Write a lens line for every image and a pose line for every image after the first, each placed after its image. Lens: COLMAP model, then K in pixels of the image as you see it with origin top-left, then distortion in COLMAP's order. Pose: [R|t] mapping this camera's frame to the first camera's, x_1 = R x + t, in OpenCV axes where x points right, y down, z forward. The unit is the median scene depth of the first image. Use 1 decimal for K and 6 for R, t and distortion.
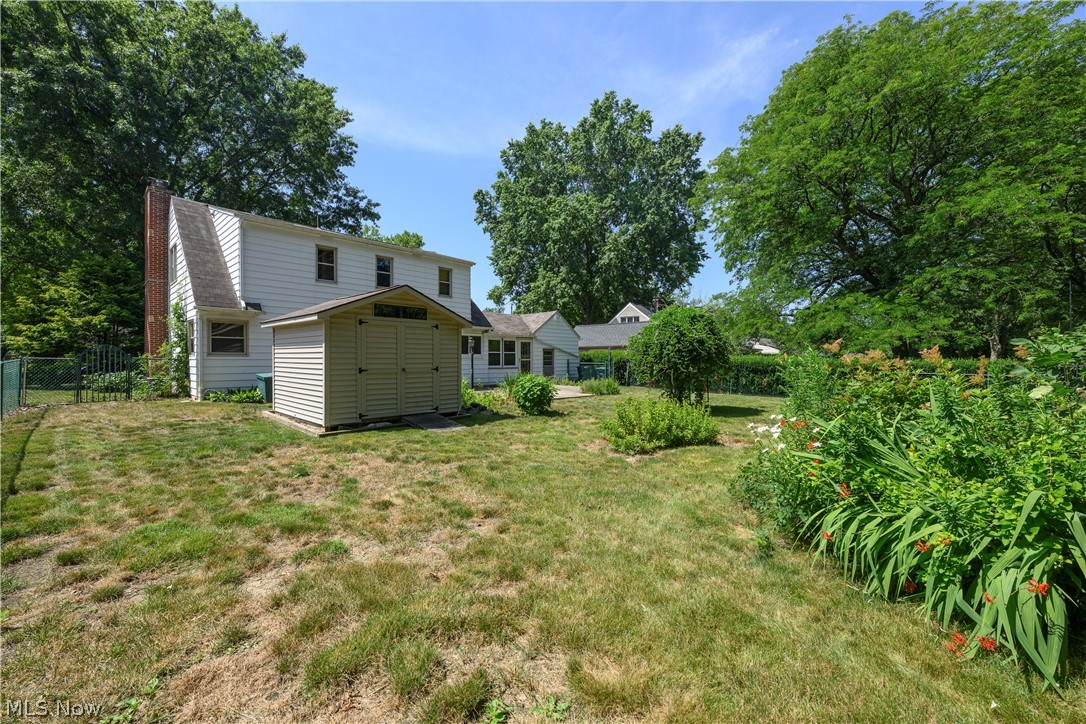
lens RADIAL K [[429.4, 0, 544.2], [0, 429.4, 360.5], [0, 0, 1]] dist [-0.002281, -0.000892]
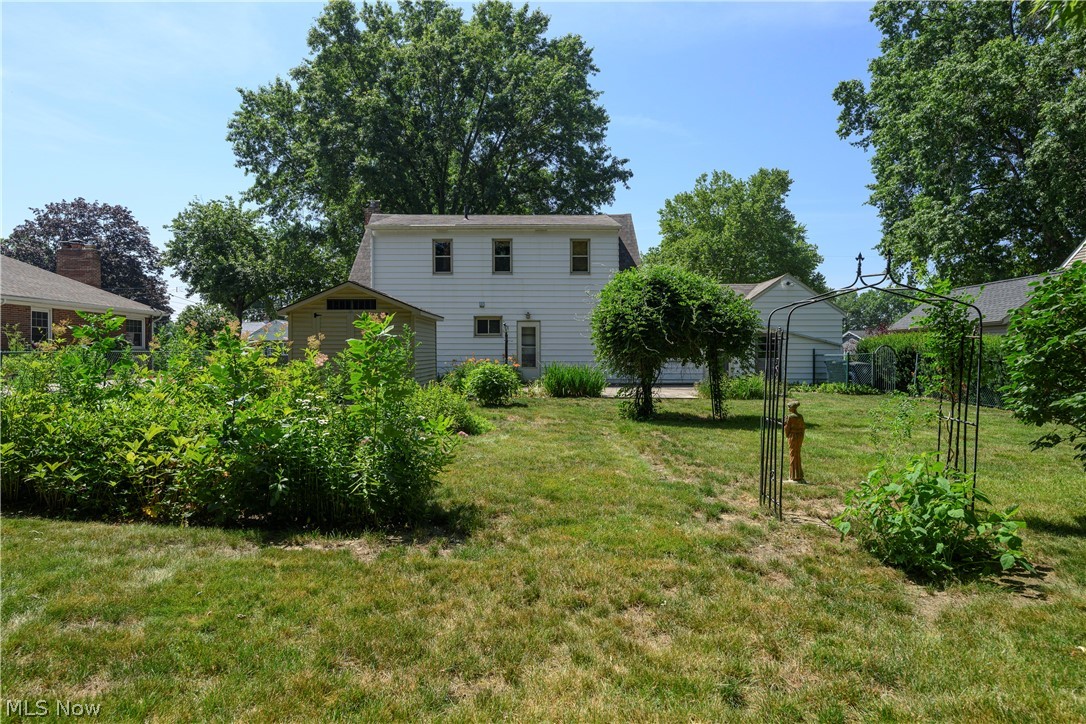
lens RADIAL K [[642.2, 0, 542.0], [0, 642.2, 360.8], [0, 0, 1]] dist [0.006283, 0.000637]
pose [[0.681312, 0.003921, -0.731982, 0.390745], [-0.001314, 0.999991, 0.004134, 0.009755], [0.731992, -0.001855, 0.681311, 0.057969]]
